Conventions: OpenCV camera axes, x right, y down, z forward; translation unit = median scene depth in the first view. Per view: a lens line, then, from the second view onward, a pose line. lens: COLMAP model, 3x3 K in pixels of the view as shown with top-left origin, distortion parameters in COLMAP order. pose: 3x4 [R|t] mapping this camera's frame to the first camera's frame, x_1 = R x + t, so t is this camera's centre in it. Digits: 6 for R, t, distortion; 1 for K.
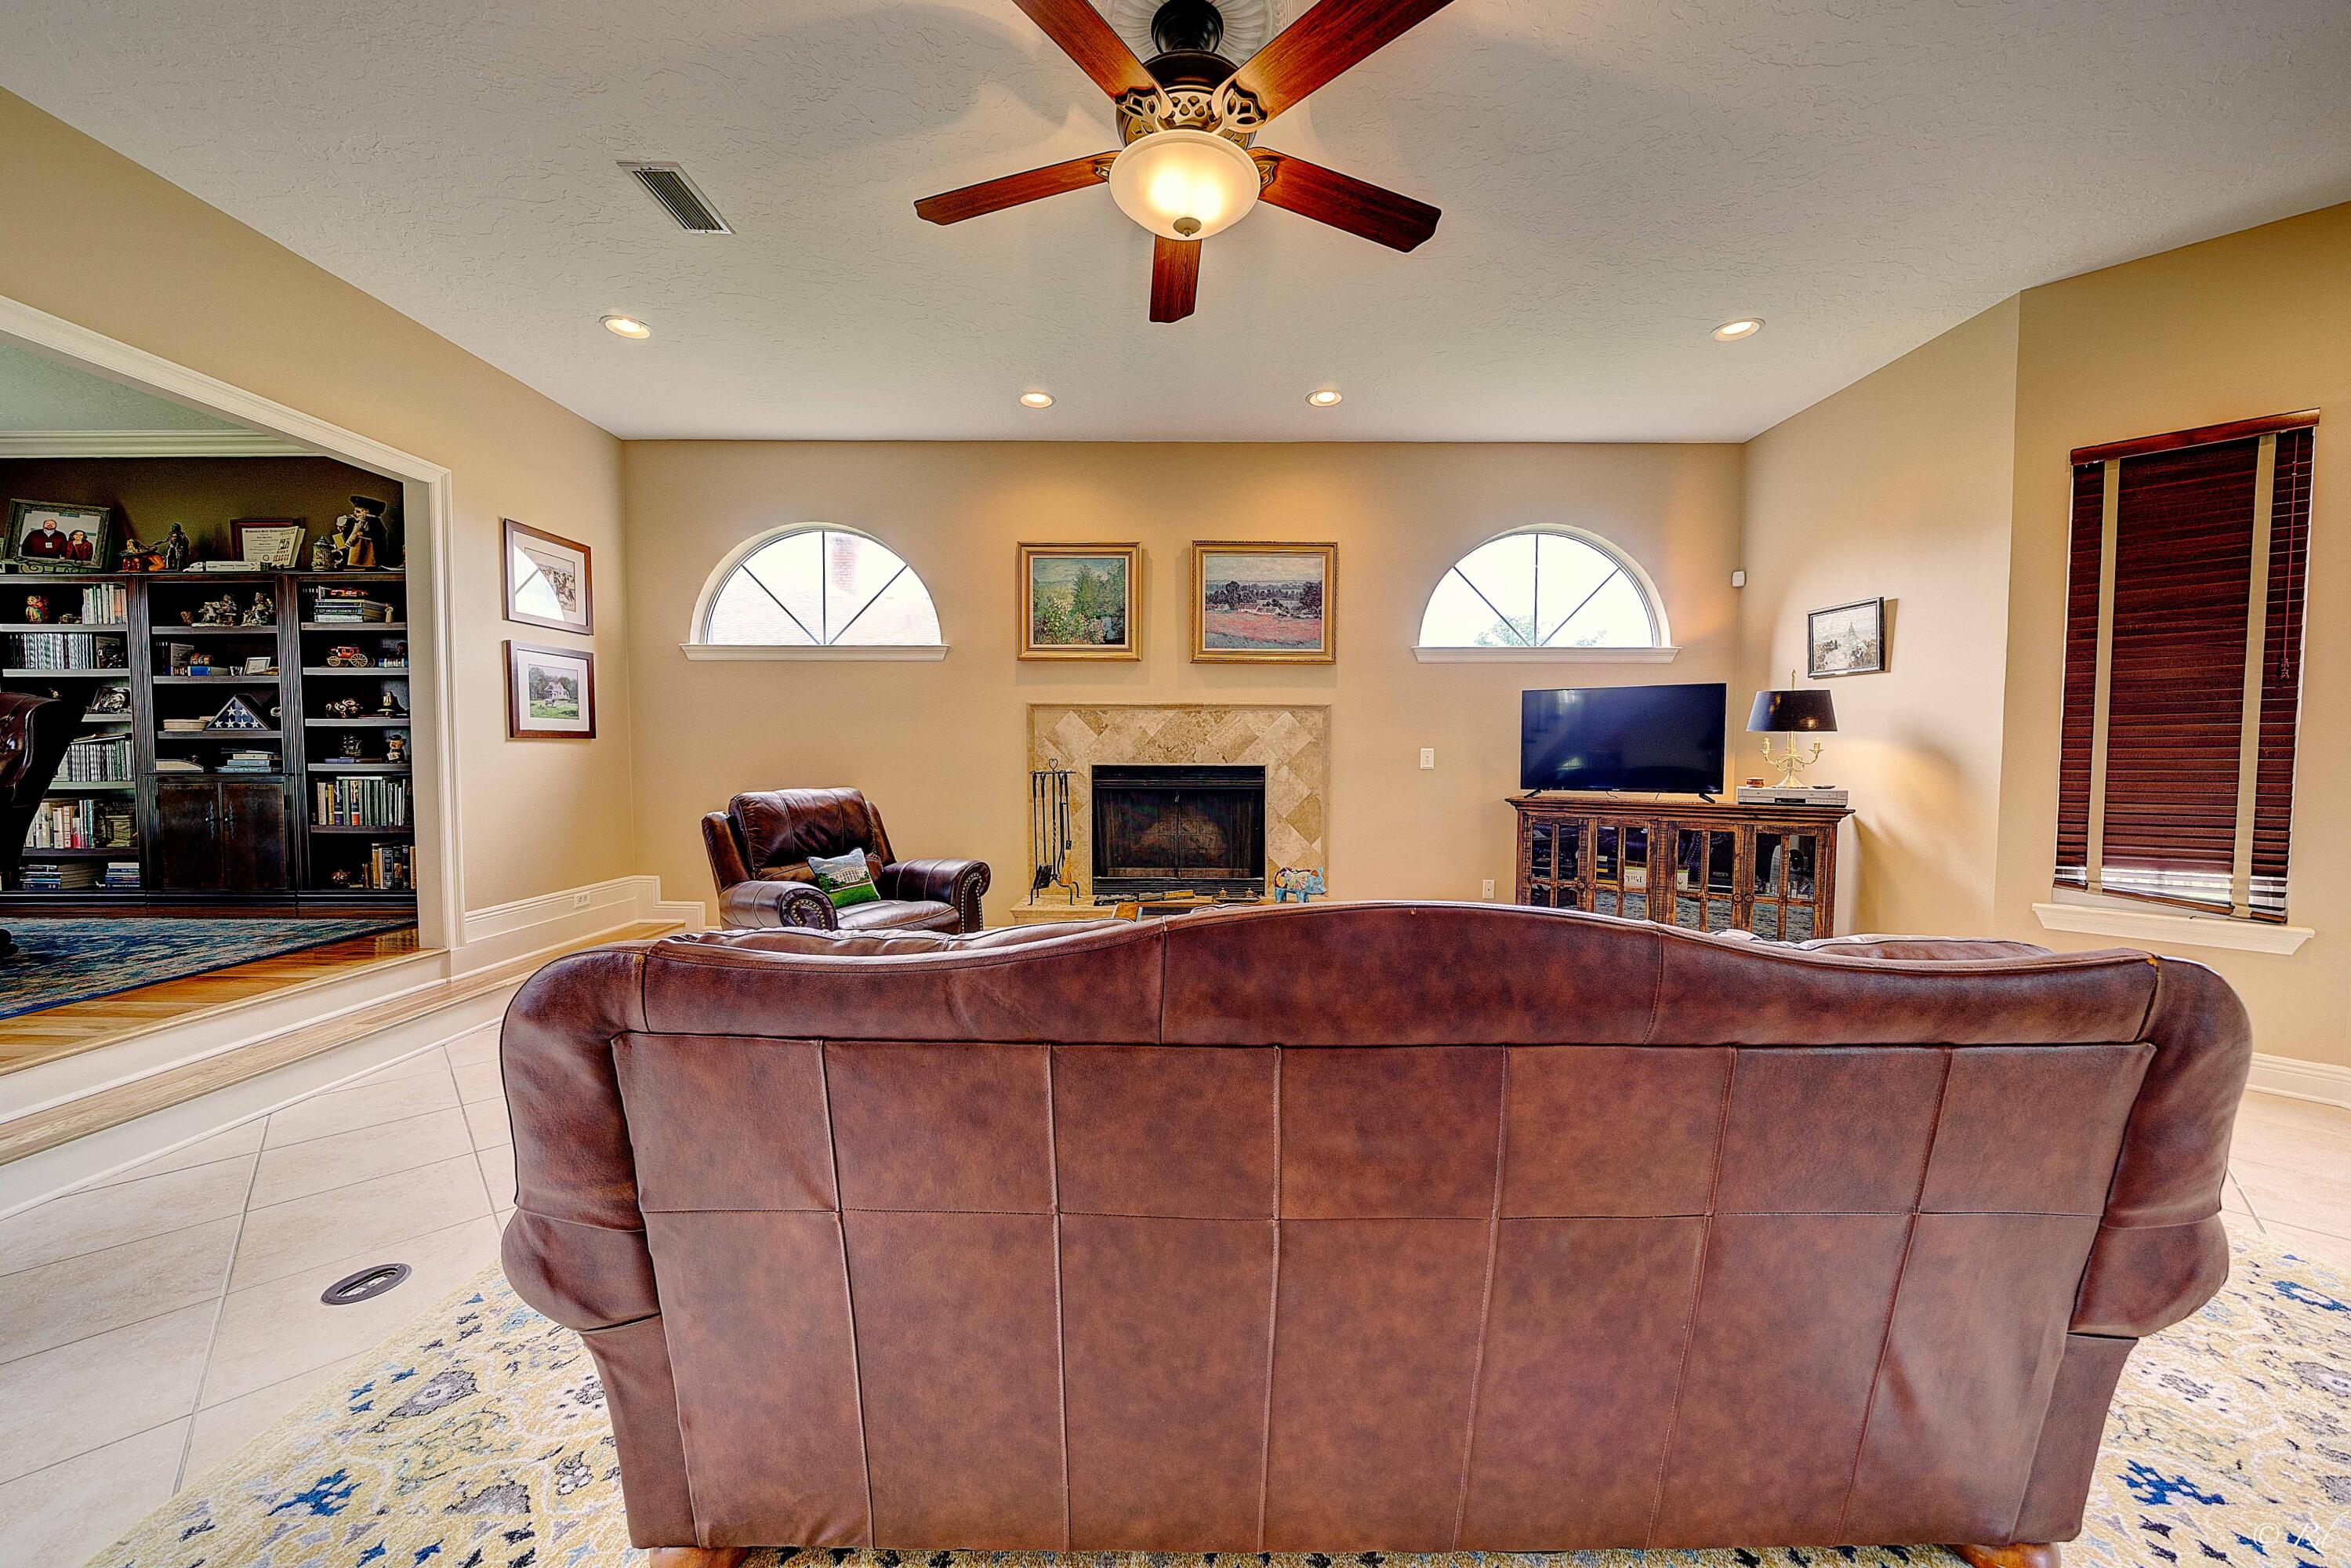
lens RADIAL K [[795.7, 0, 1175.5], [0, 795.7, 784.0], [0, 0, 1]] dist [-0.009611, -0.000049]
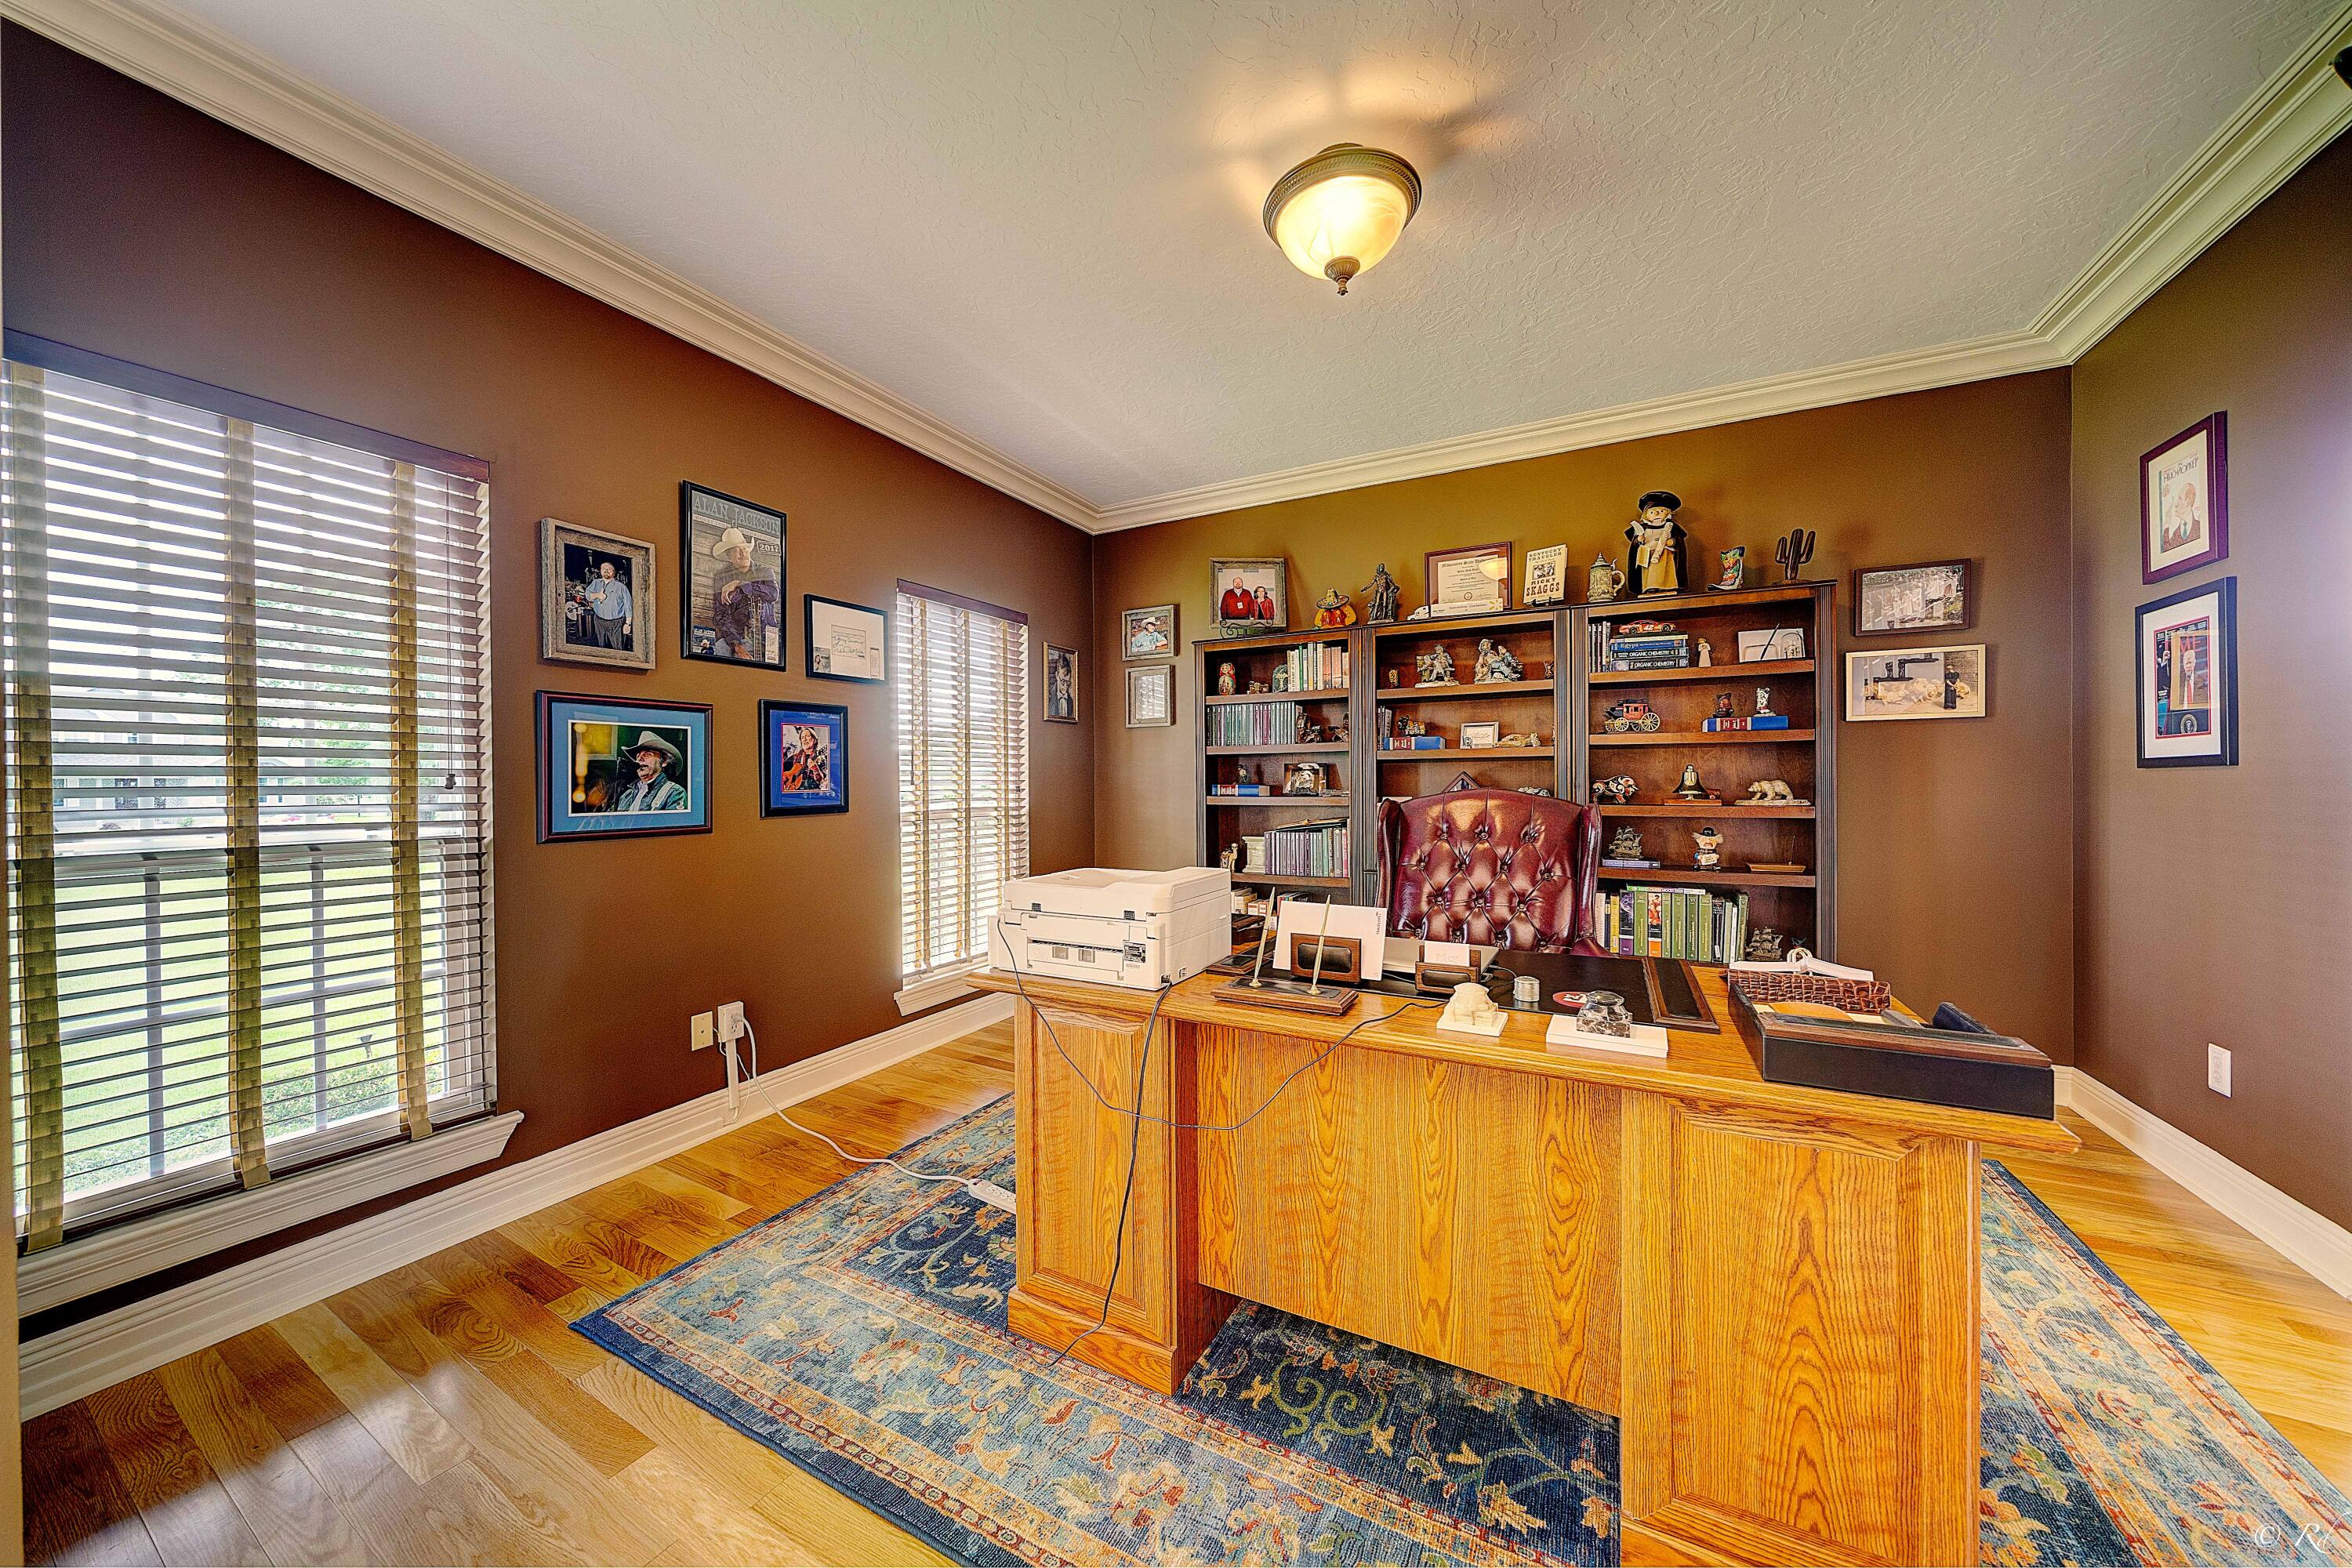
lens RADIAL K [[796.0, 0, 1176.0], [0, 796.0, 784.0], [0, 0, 1]] dist [-0.009611, -0.000049]
pose [[0.881843, -0.001673, -0.471539, -1.086432], [-0.017615, 0.999179, -0.036488, -0.068867], [0.471213, 0.040483, 0.881090, 0.175235]]
